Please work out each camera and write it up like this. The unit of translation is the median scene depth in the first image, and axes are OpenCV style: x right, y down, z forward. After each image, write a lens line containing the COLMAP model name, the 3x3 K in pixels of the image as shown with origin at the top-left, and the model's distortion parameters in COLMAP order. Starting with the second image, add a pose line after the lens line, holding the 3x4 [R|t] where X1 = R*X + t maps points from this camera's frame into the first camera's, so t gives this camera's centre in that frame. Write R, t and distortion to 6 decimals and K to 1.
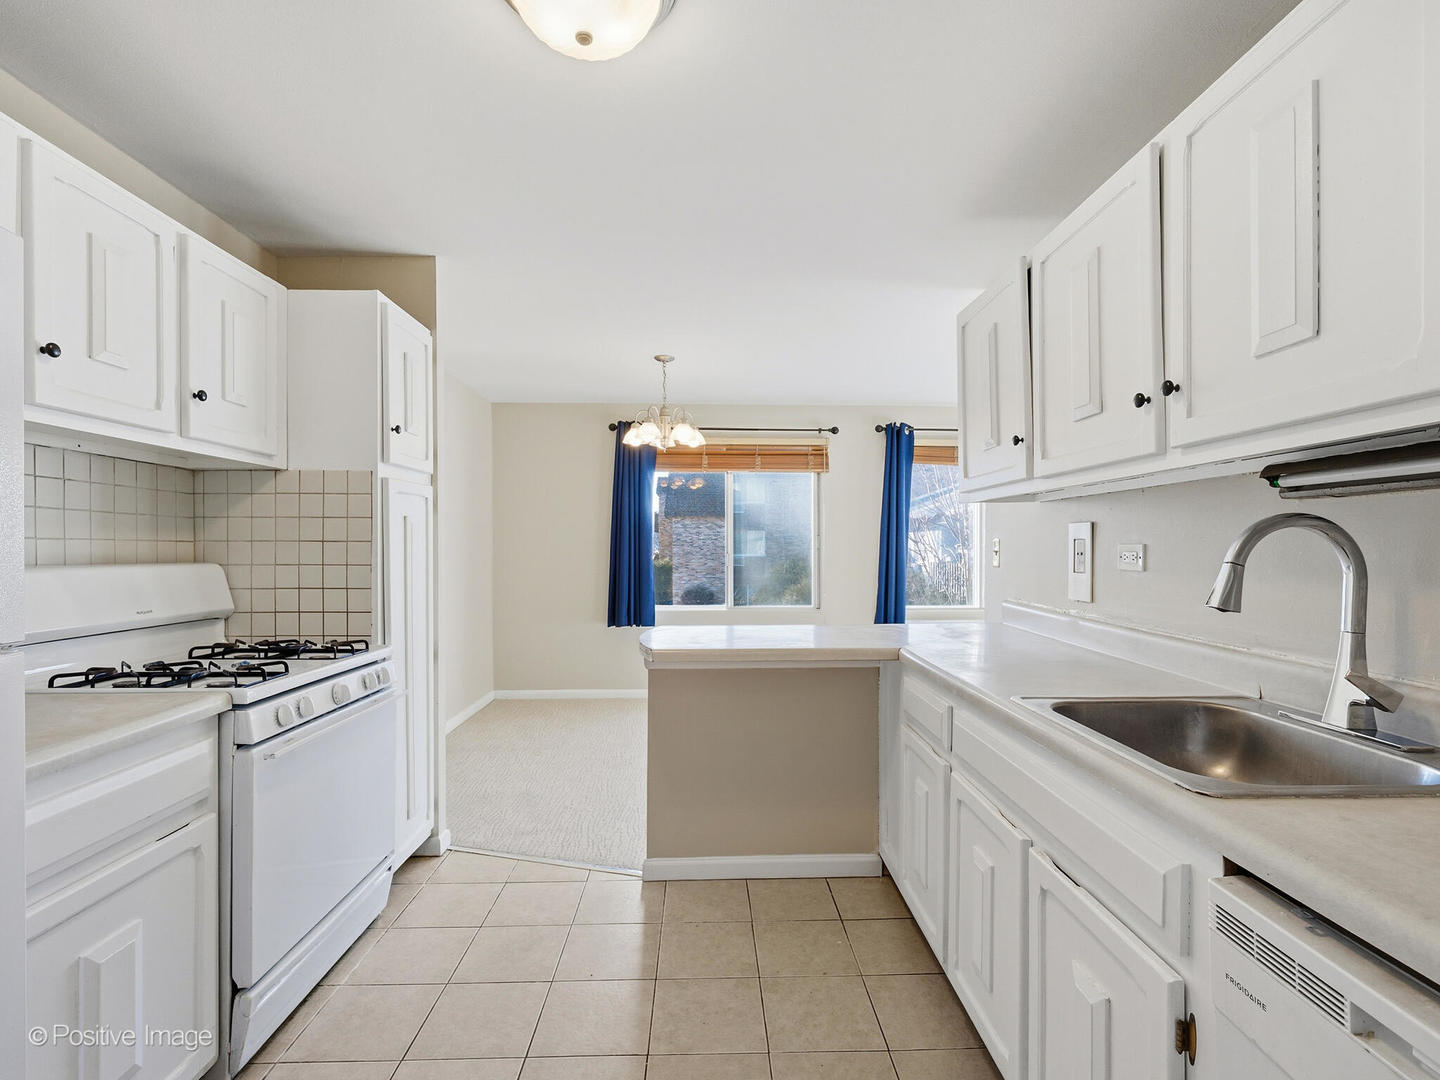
lens RADIAL K [[694.1, 0, 723.8], [0, 694.1, 543.6], [0, 0, 1]] dist [-0.001062, 0.000580]
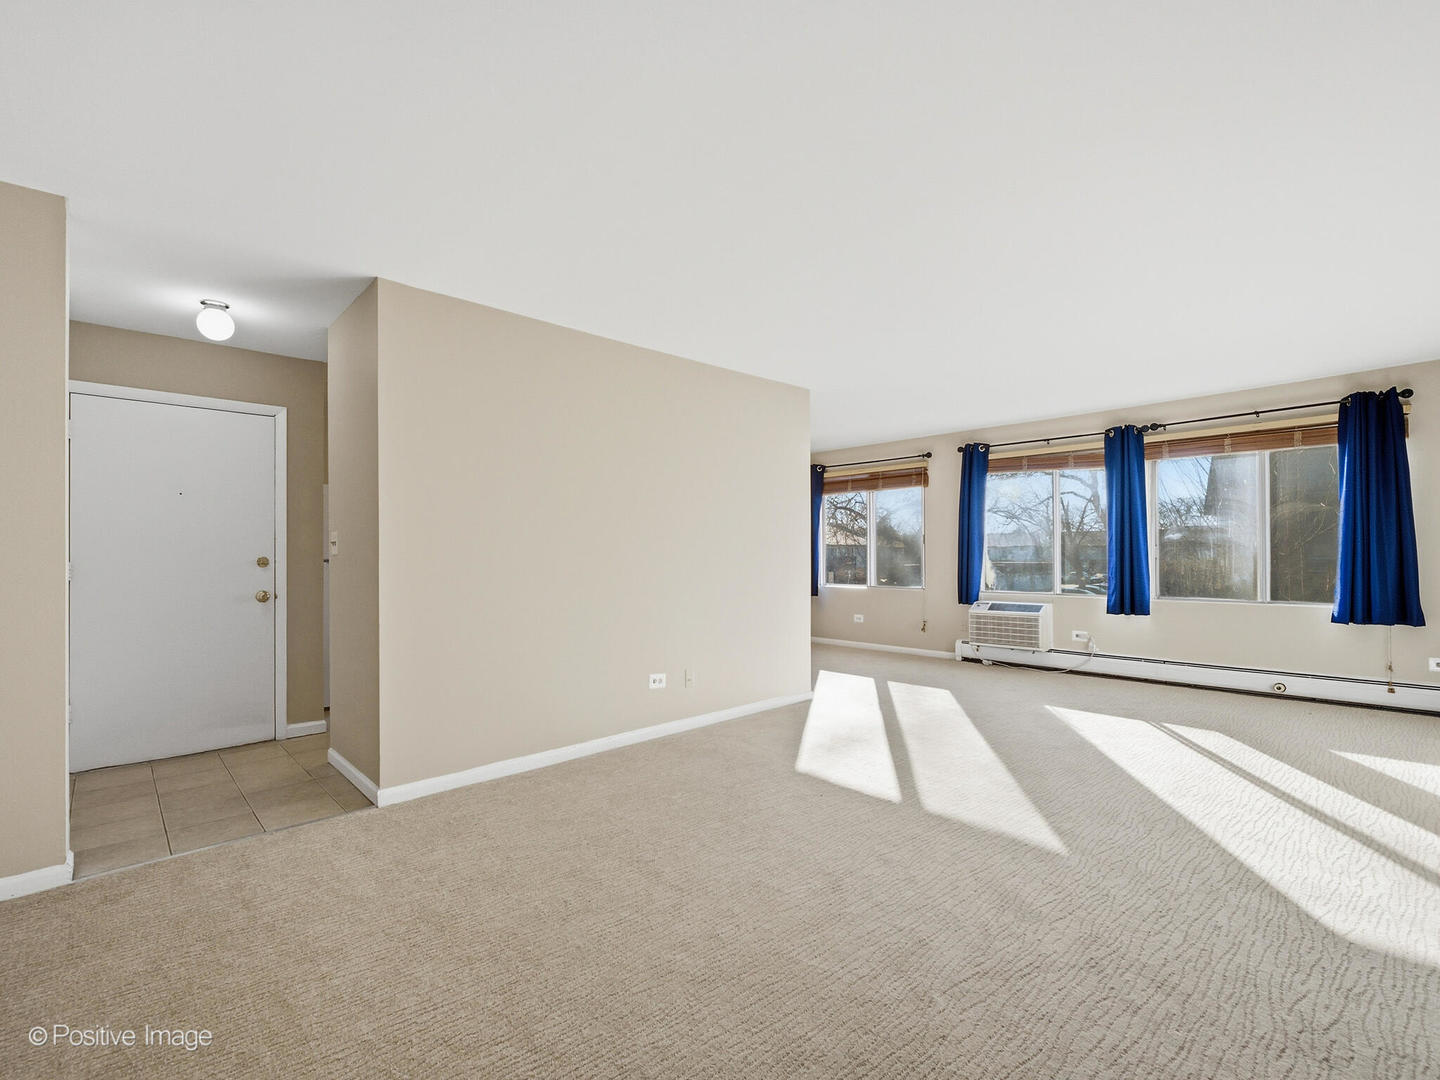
lens RADIAL K [[651.2, 0, 720.0], [0, 651.2, 540.0], [0, 0, 1]] dist [-0.000144, 0.000138]
pose [[0.663608, -0.020439, -0.747801, 1.788937], [0.007520, 0.999758, -0.020652, 0.049438], [0.748043, 0.008081, 0.663601, -0.273180]]
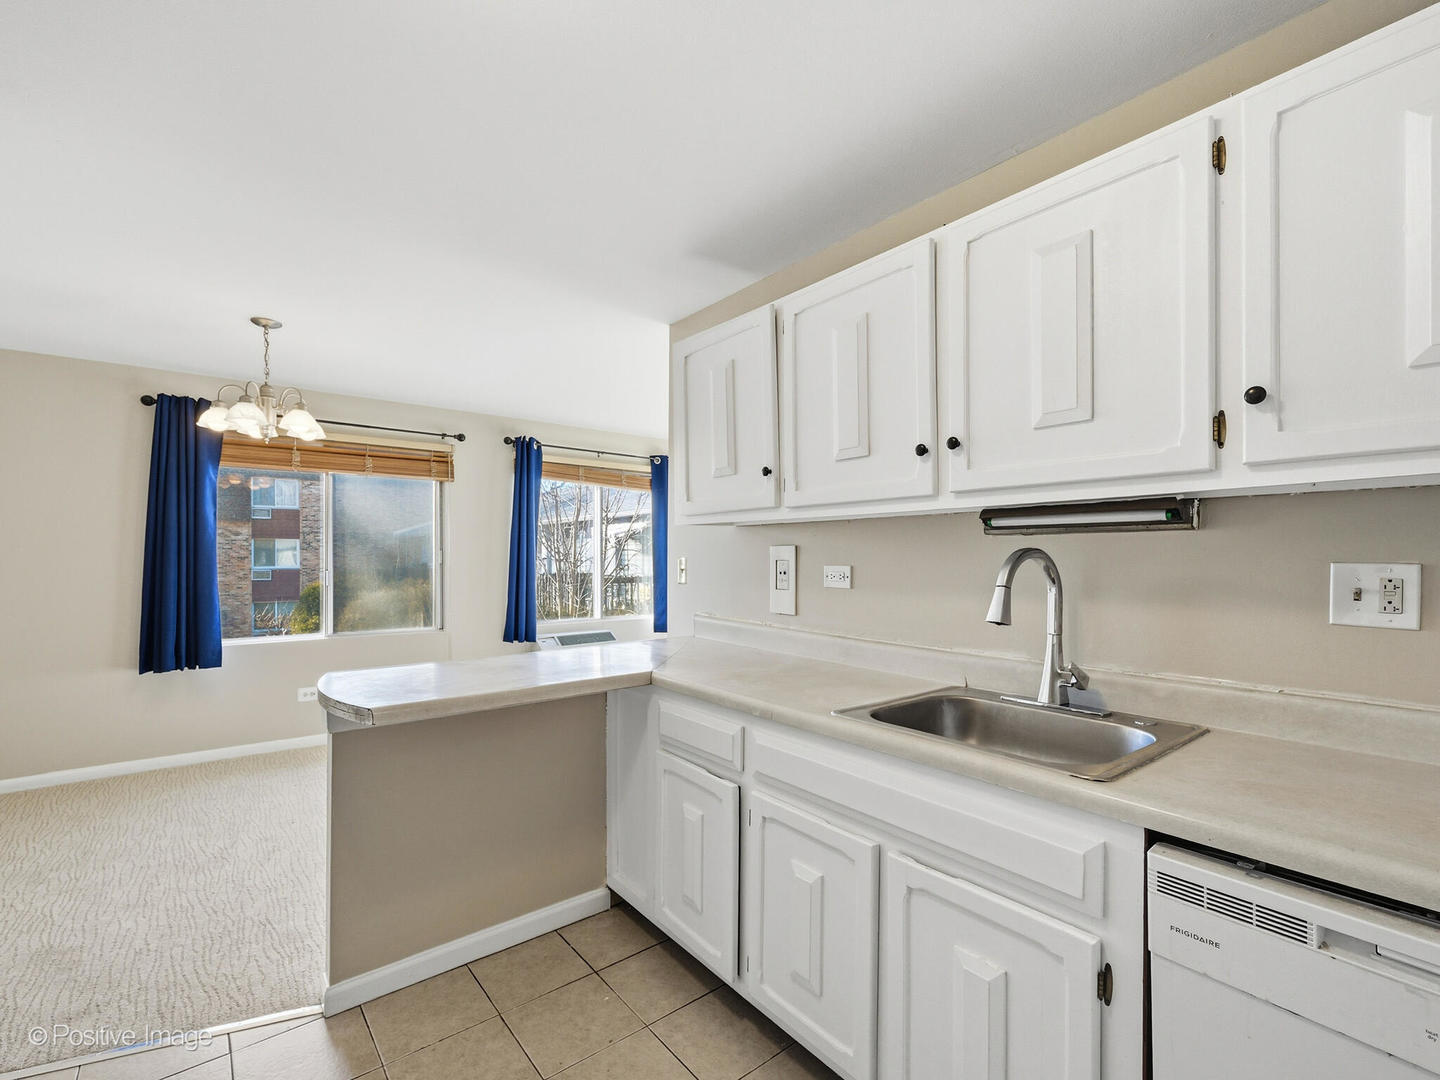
lens RADIAL K [[659.0, 0, 723.1], [0, 659.0, 550.6], [0, 0, 1]] dist [-0.004092, 0.000451]
pose [[0.796519, 0.004583, 0.604596, -0.205215], [-0.002108, 0.999986, -0.004803, -0.015544], [-0.604610, 0.002551, 0.796518, 0.174947]]
